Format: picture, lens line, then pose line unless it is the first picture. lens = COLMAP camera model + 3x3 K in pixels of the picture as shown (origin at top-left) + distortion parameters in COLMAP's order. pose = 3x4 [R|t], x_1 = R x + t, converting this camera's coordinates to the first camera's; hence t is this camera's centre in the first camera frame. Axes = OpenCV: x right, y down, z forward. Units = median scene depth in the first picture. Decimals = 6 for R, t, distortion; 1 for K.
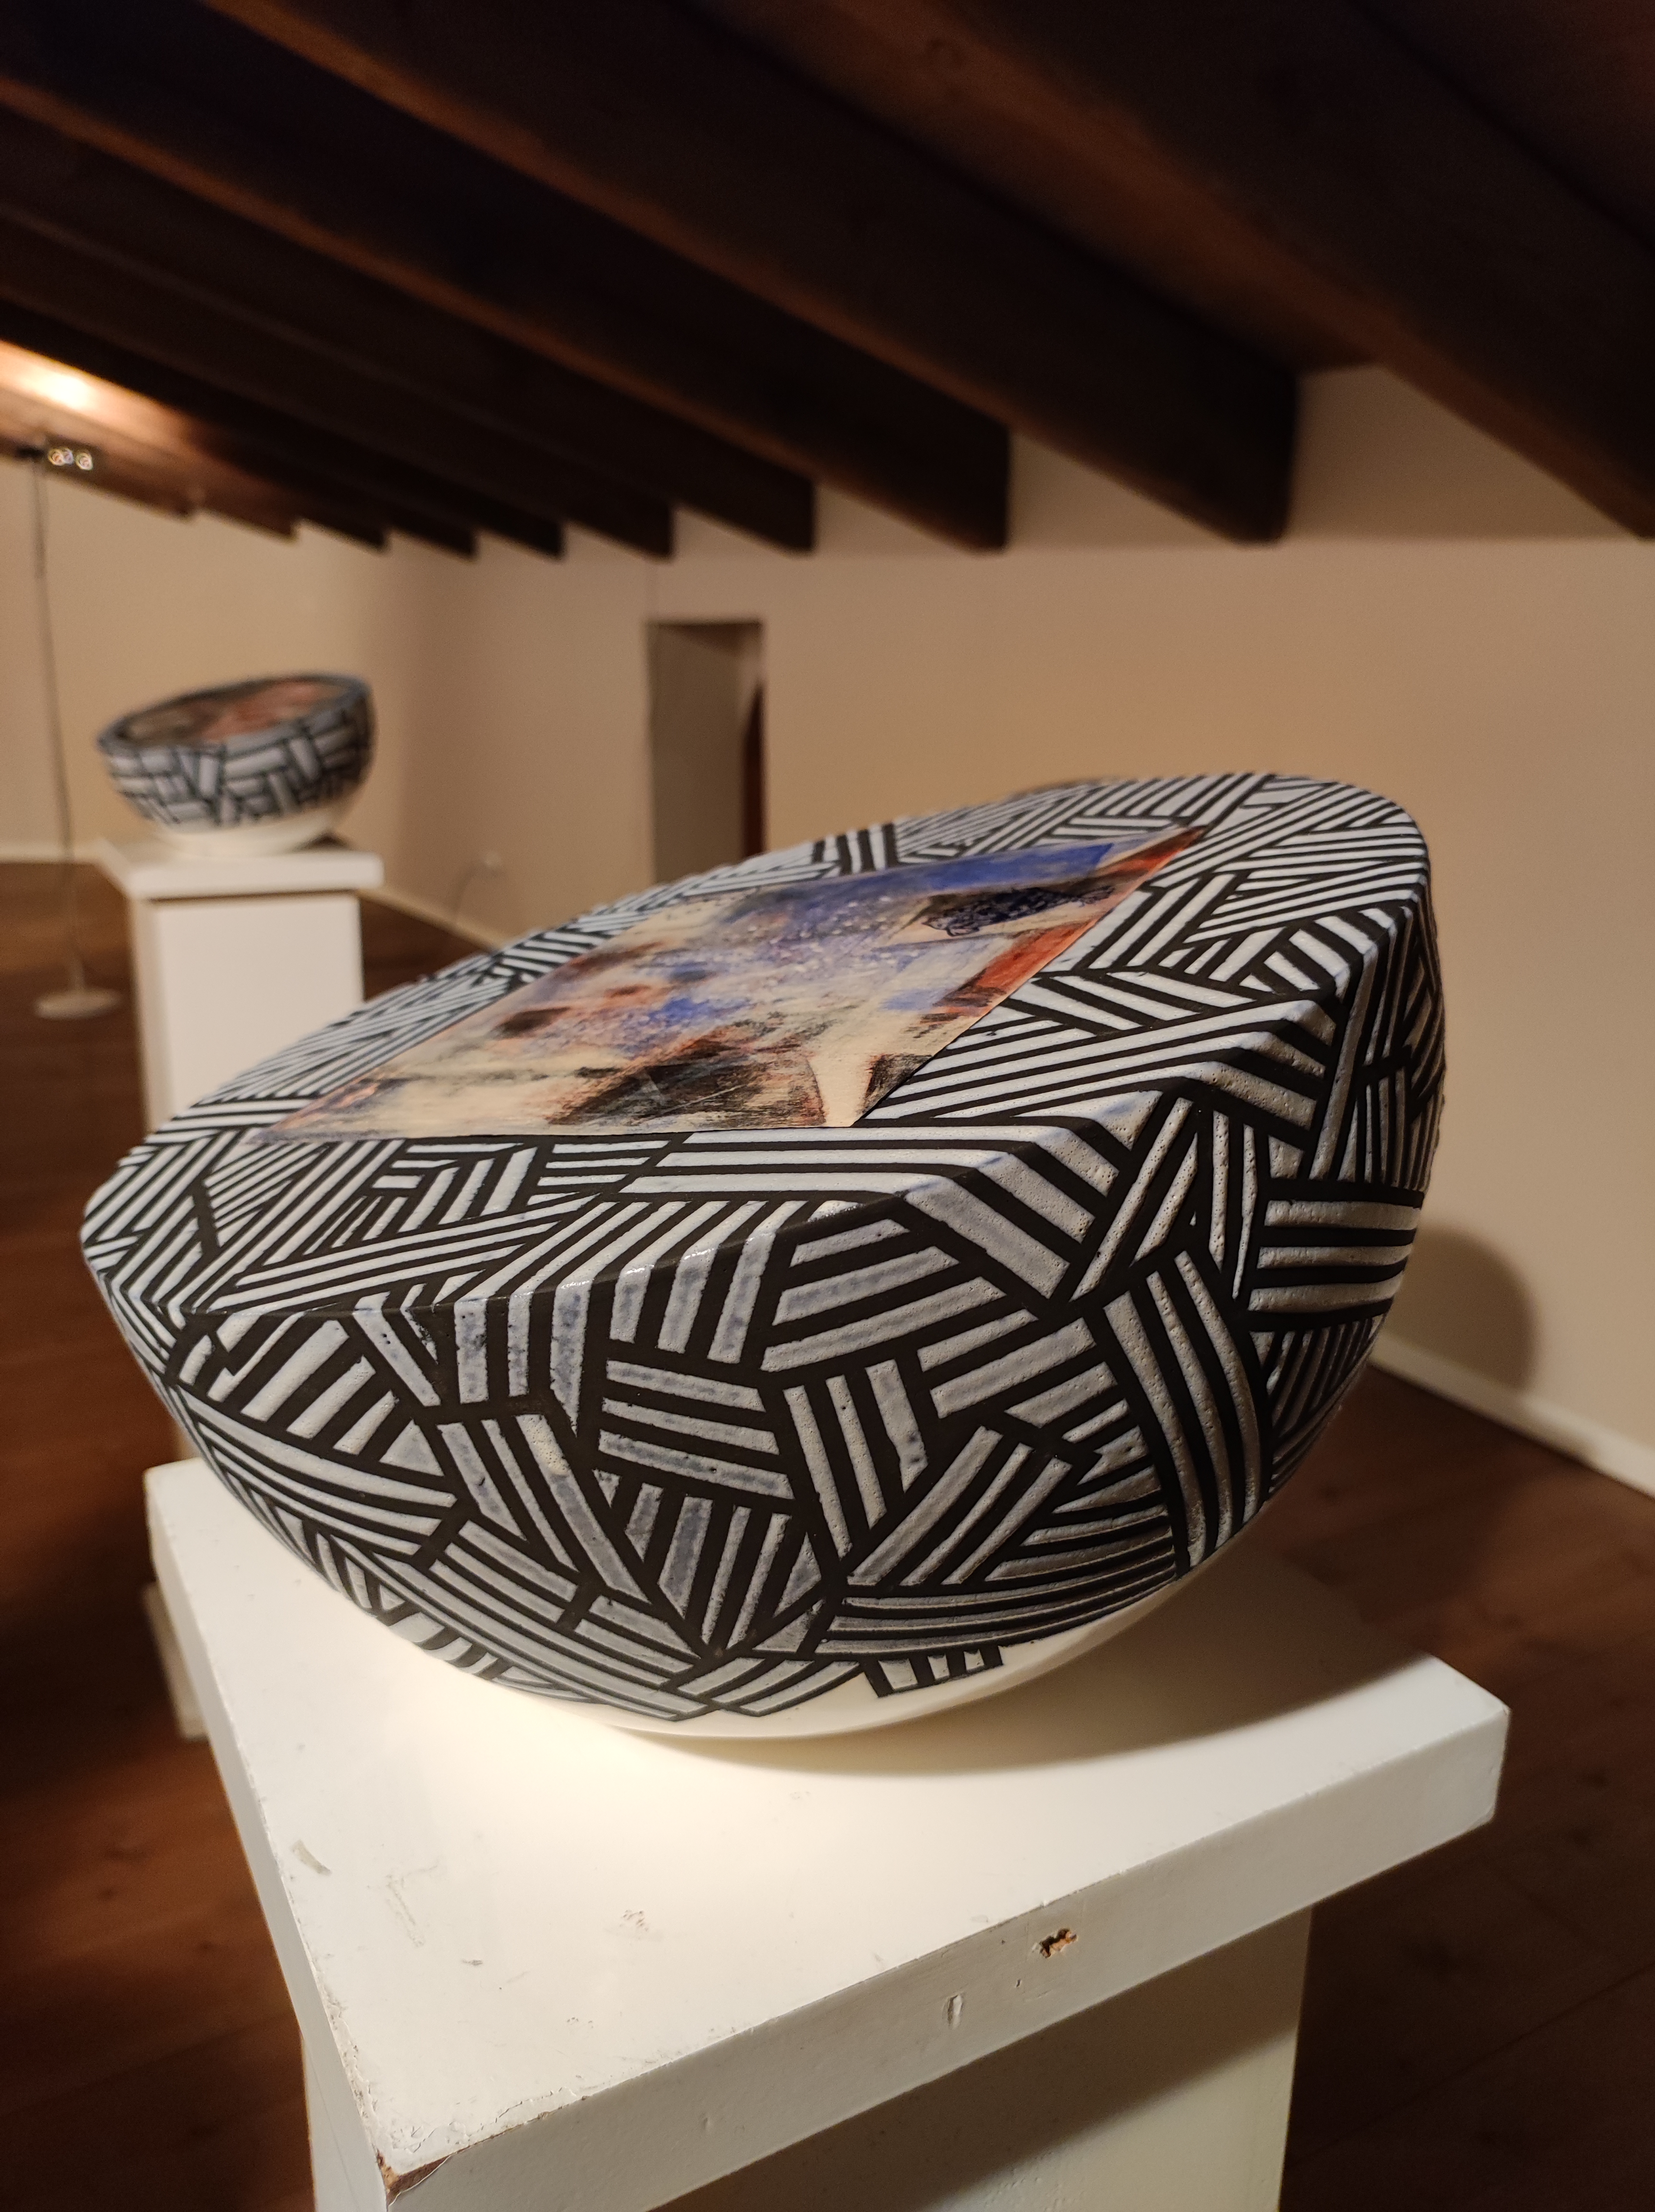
lens RADIAL K [[1665.9, 0, 827.5], [0, 1665.9, 1106.0], [0, 0, 1]] dist [-0.001587, -0.010754]
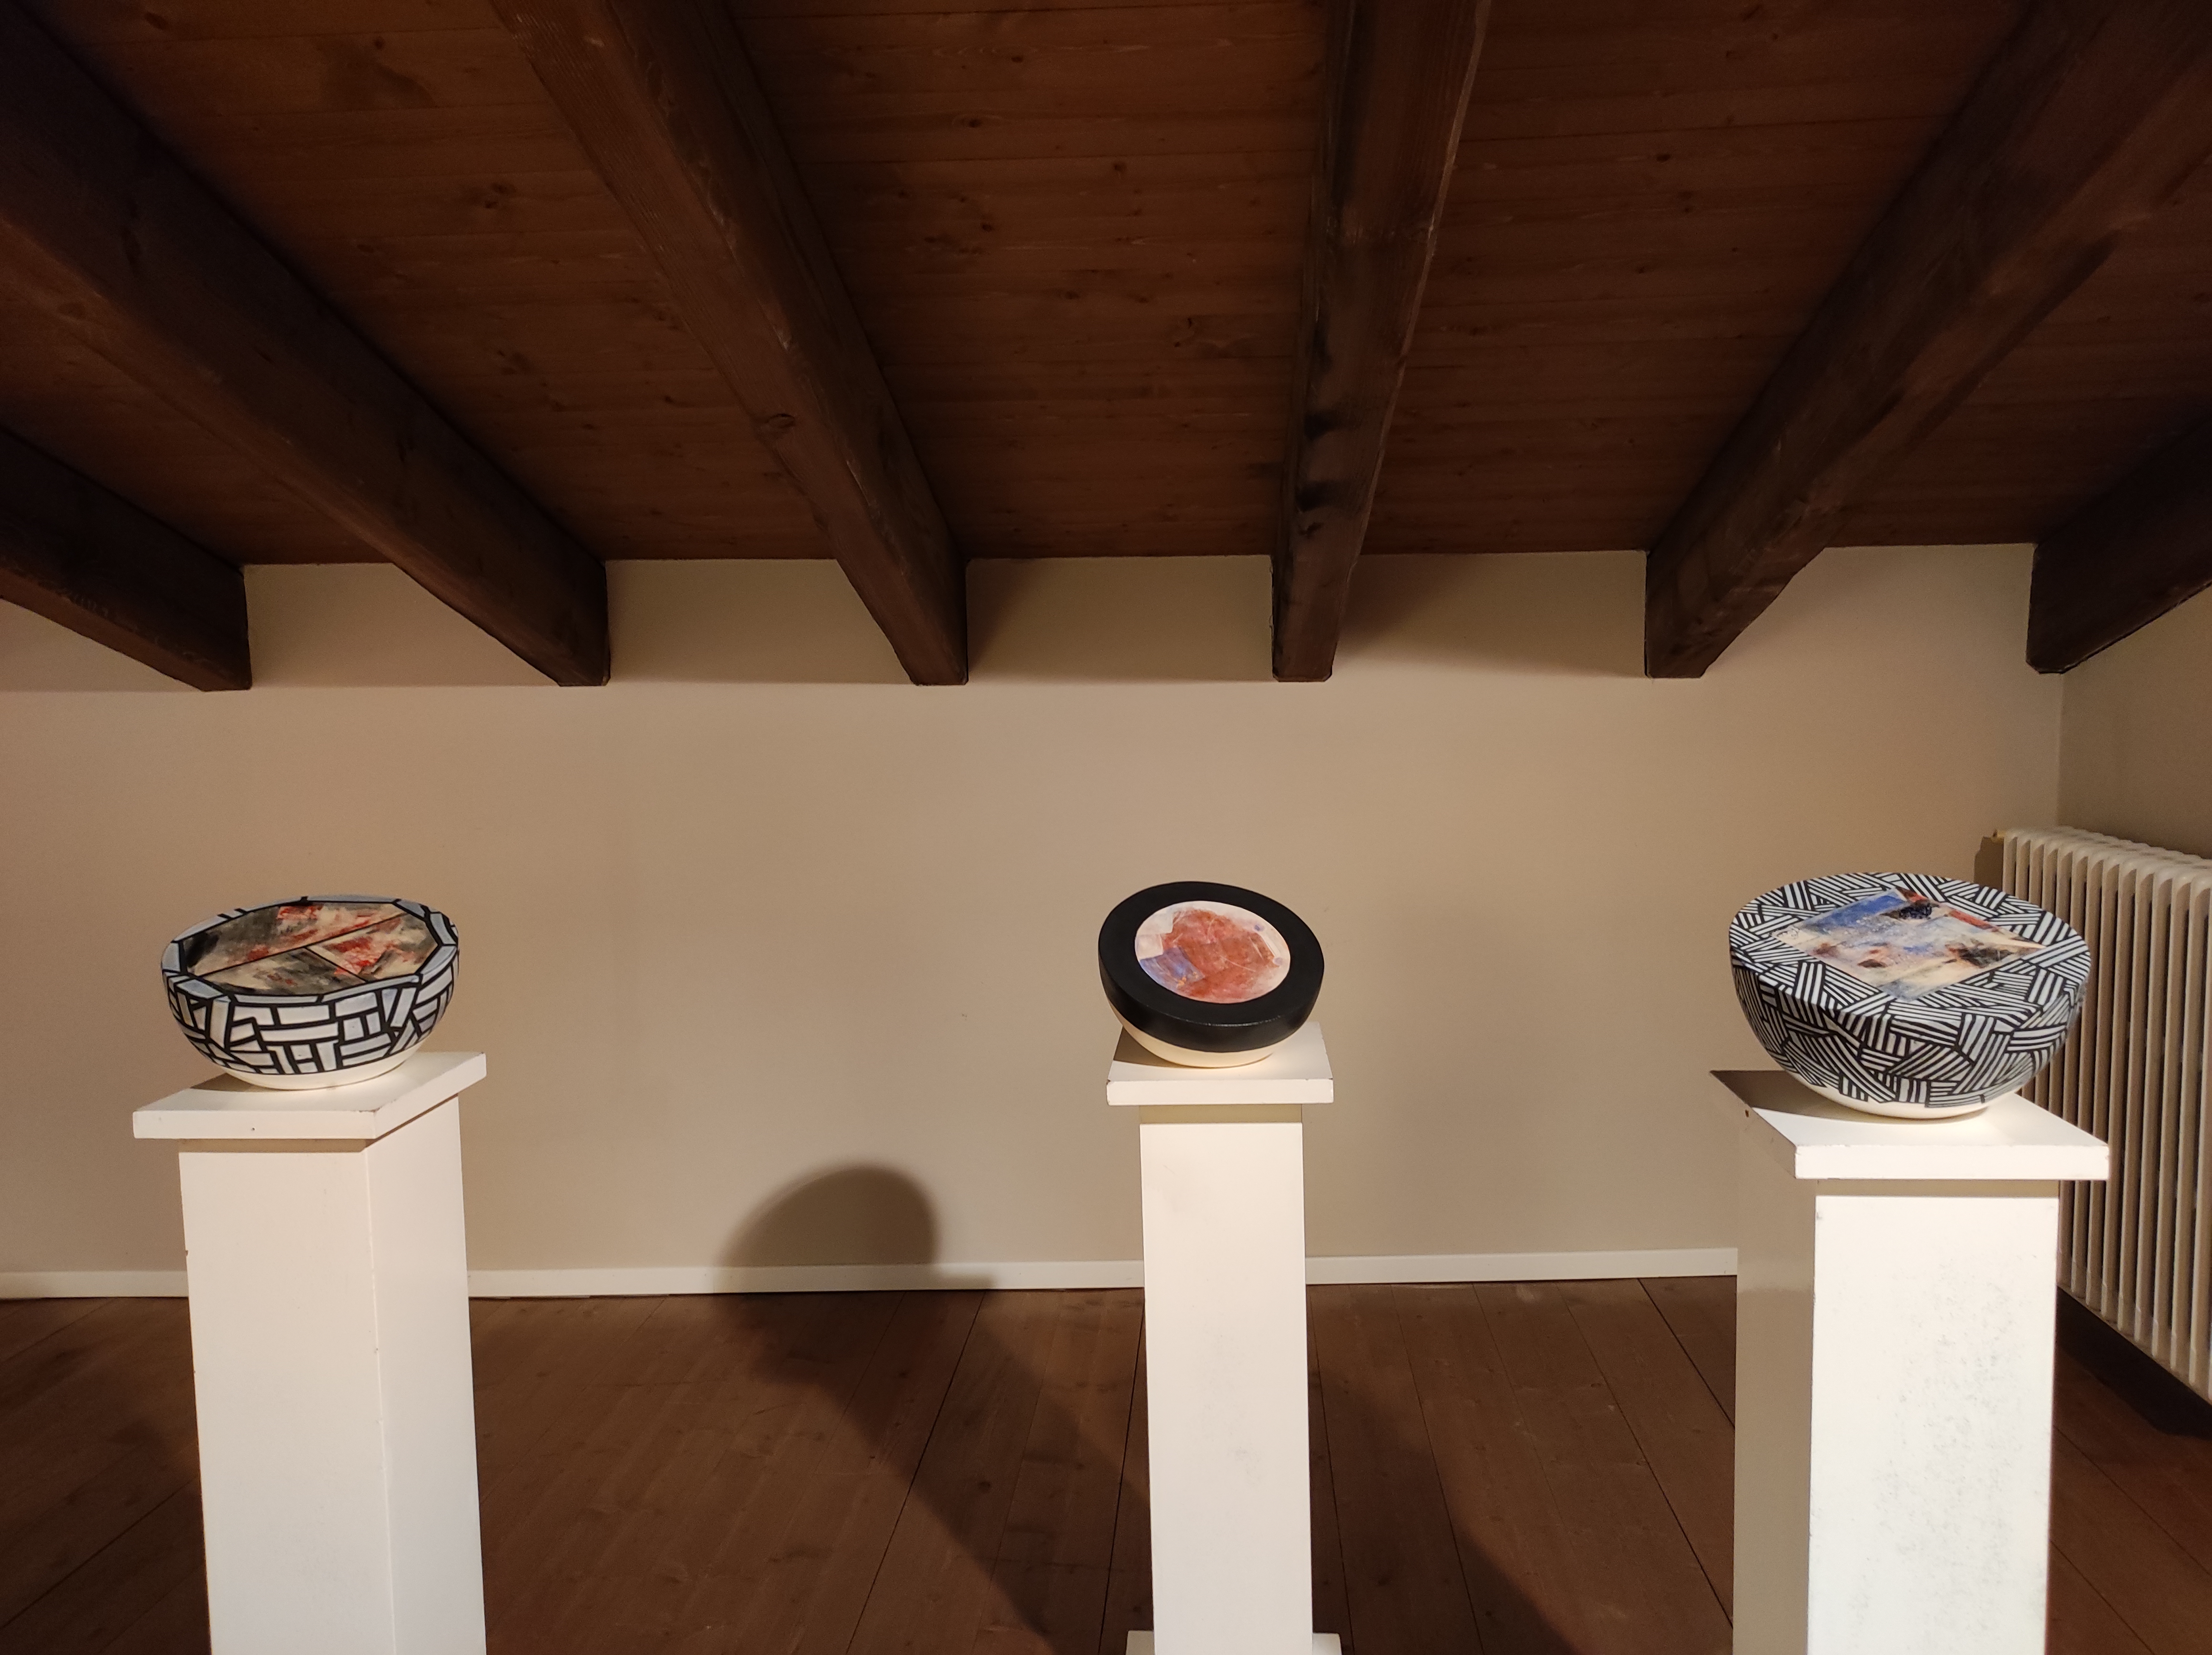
lens RADIAL K [[1633.7, 0, 1085.5], [0, 1633.7, 827.8], [0, 0, 1]] dist [0.062984, -0.070528]
pose [[0.554618, -0.118822, 0.823578, -6.046654], [0.261865, 0.964387, -0.037210, -0.970096], [-0.789826, 0.236303, 0.565982, 0.307711]]
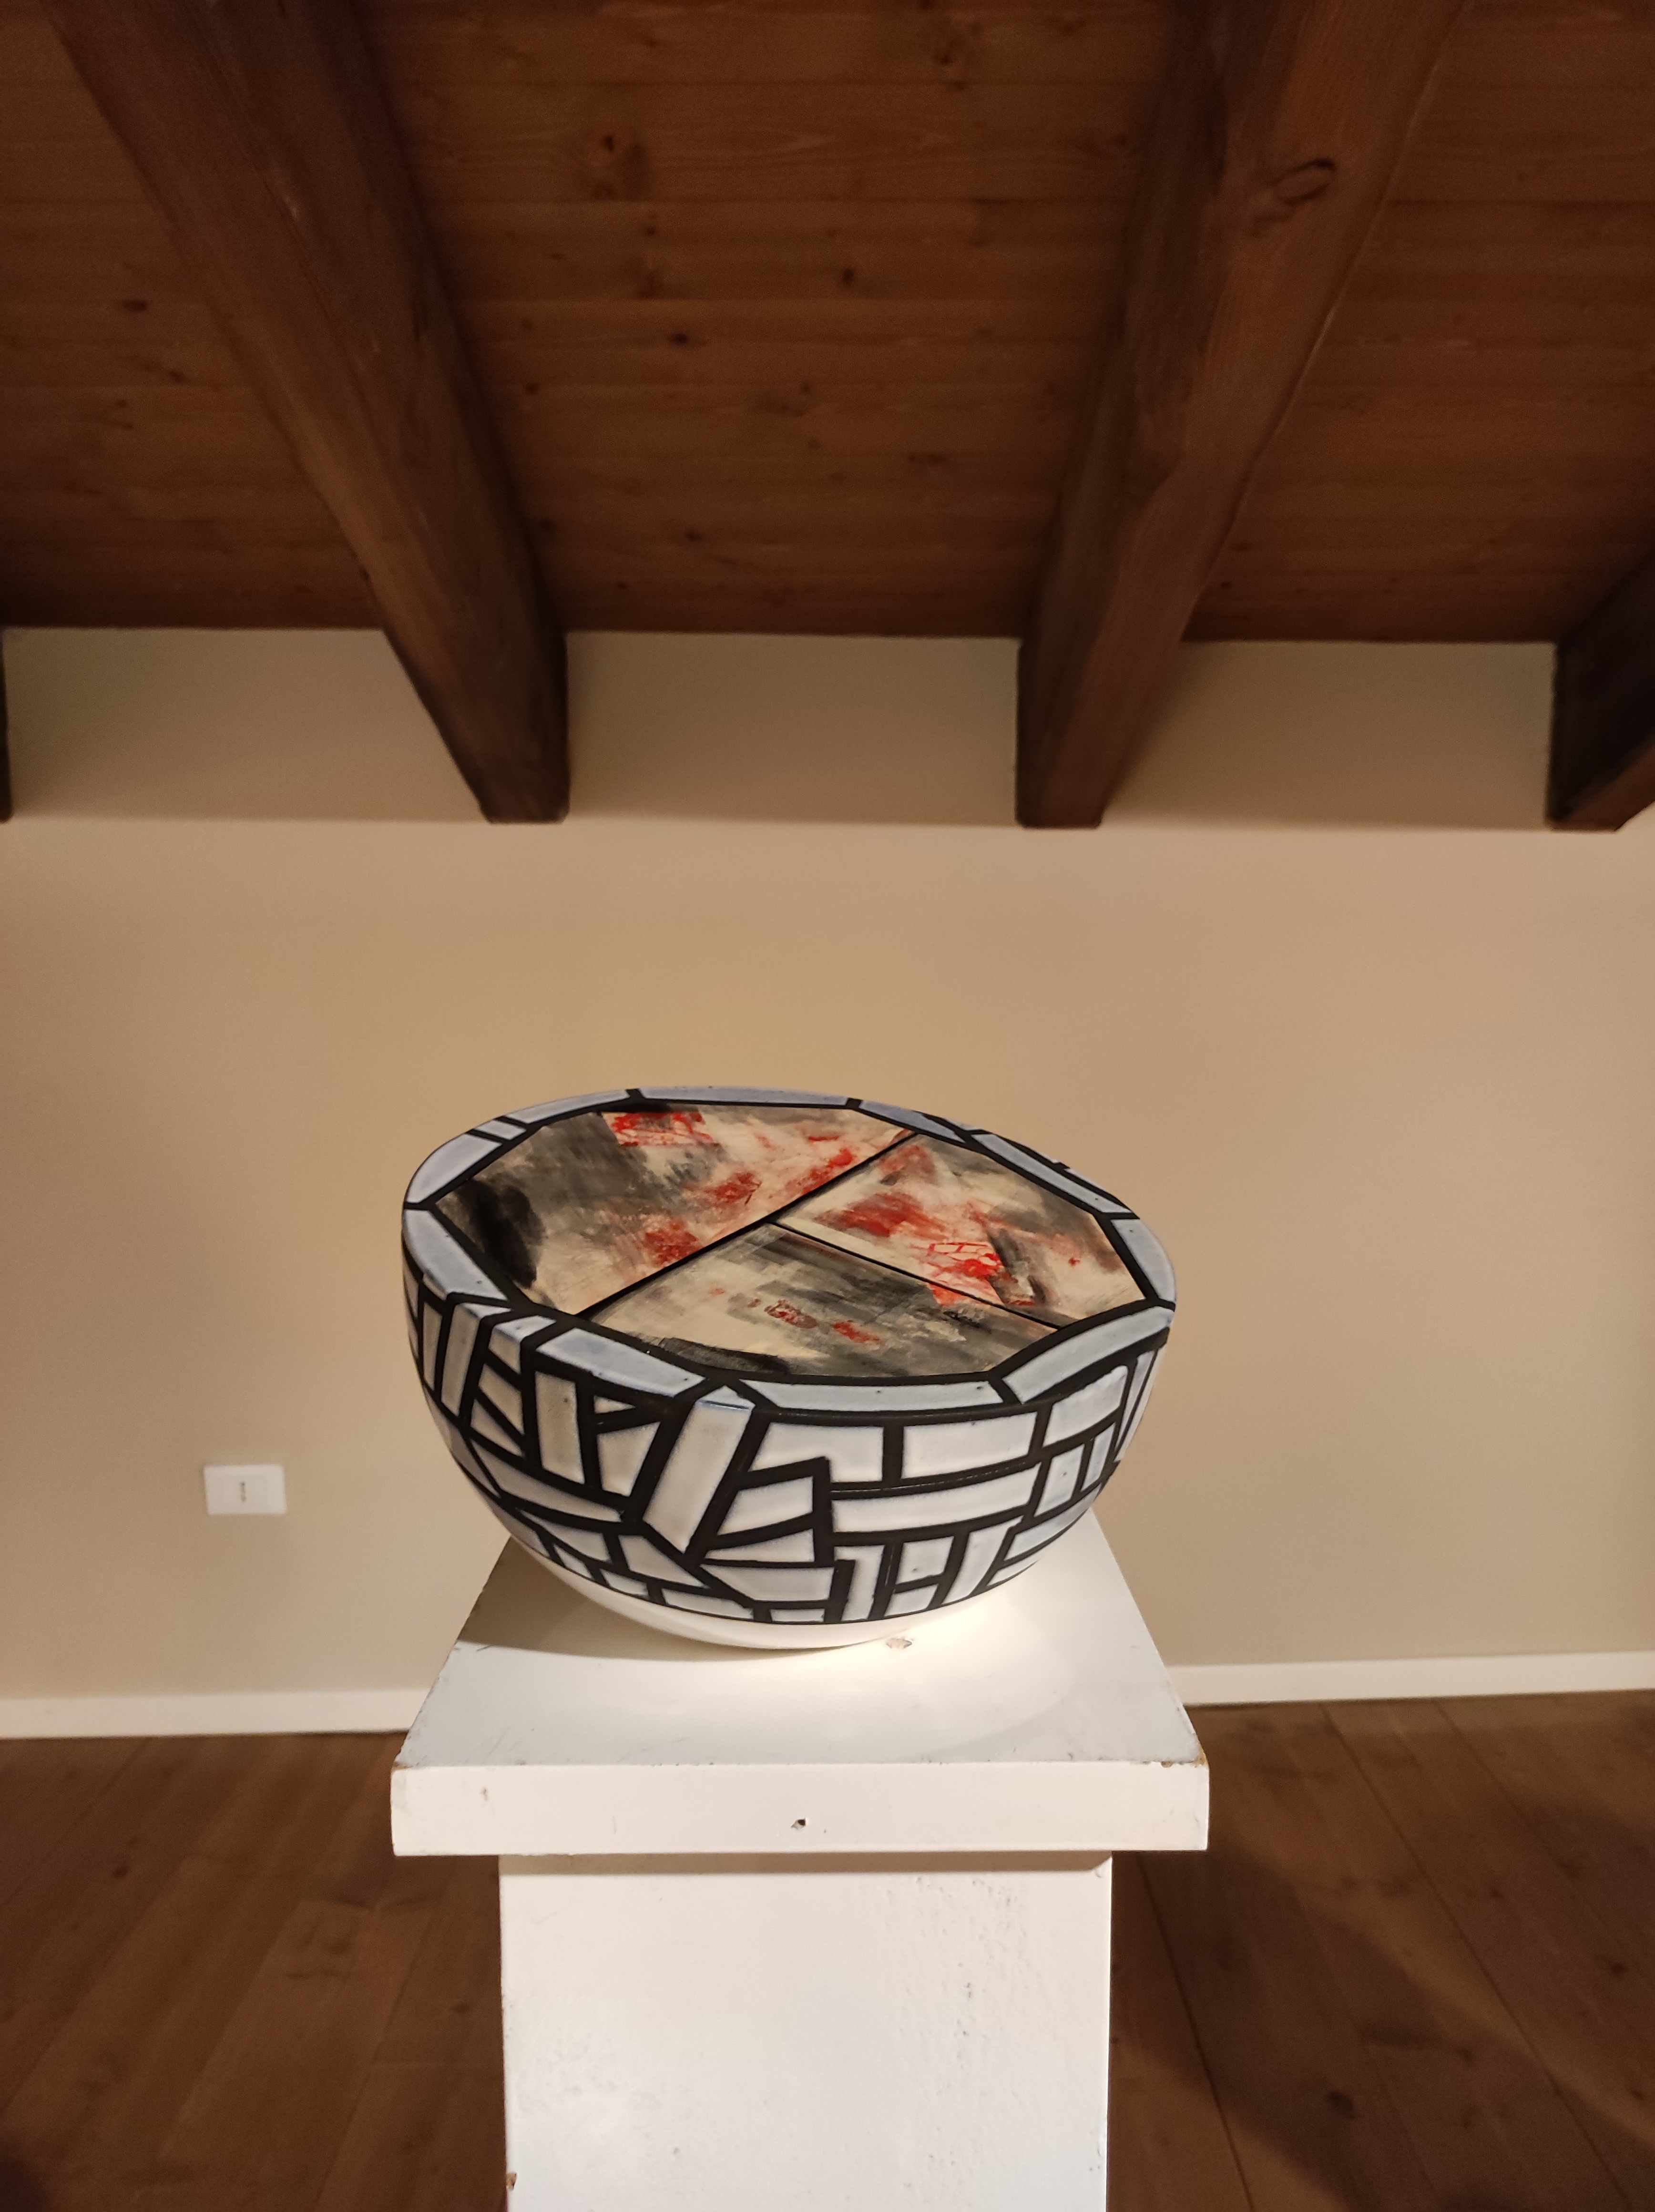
lens RADIAL K [[1633.7, 0, 827.5], [0, 1633.7, 1106.0], [0, 0, 1]] dist [0.062984, -0.070528]
pose [[0.479341, -0.123240, 0.868933, -4.320422], [0.256657, 0.966492, -0.004506, -1.702551], [-0.839261, 0.225178, 0.494909, 5.411094]]
